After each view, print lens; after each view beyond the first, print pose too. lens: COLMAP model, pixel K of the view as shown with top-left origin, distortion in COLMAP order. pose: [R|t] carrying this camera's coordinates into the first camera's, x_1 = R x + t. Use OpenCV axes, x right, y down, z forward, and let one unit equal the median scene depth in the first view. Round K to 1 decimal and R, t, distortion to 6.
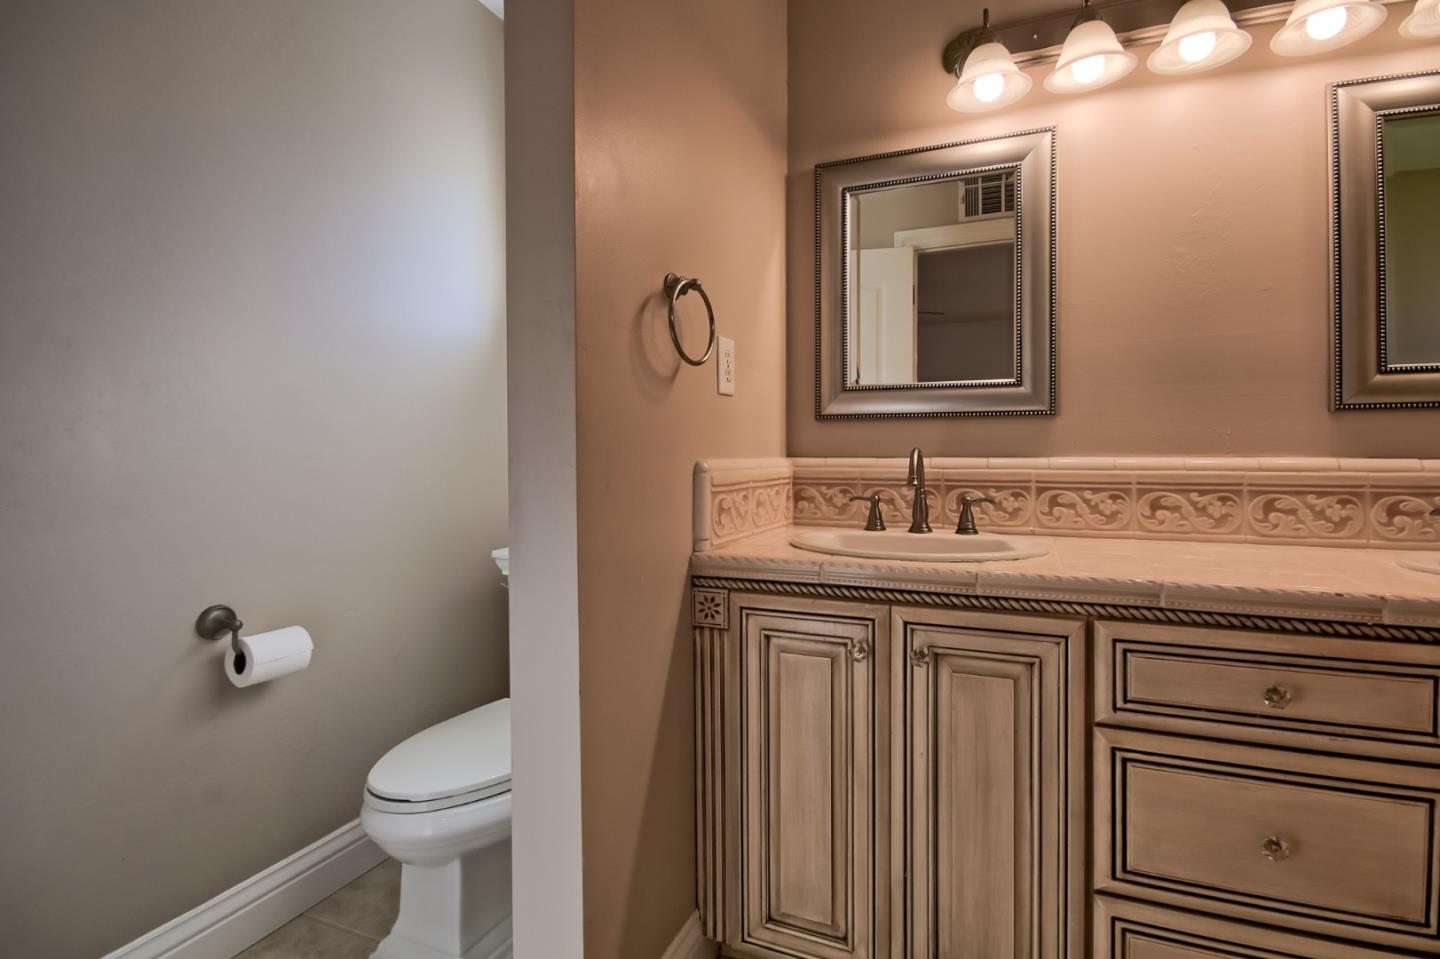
lens RADIAL K [[682.1, 0, 718.4], [0, 682.1, 461.9], [0, 0, 1]] dist [0.013250, -0.010685]
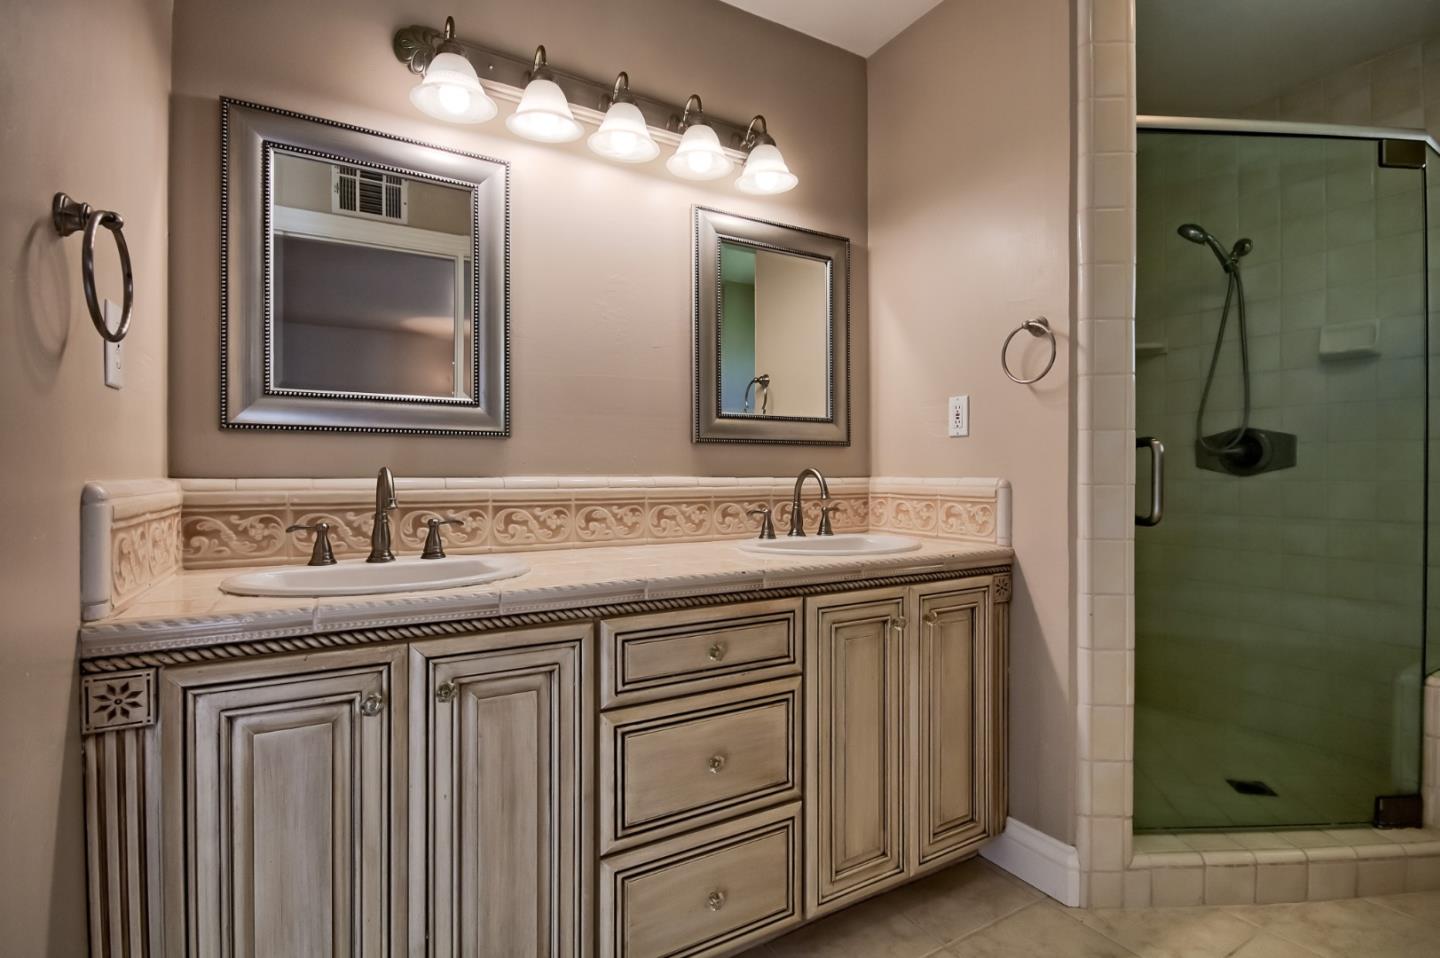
lens RADIAL K [[723.5, 0, 720.0], [0, 723.5, 479.0], [0, 0, 1]] dist [-0.002138, 0.000003]
pose [[0.594887, -0.004433, 0.803797, -0.233908], [0.008044, 0.999968, -0.000438, -0.000943], [-0.803769, 0.006727, 0.594903, 0.095262]]
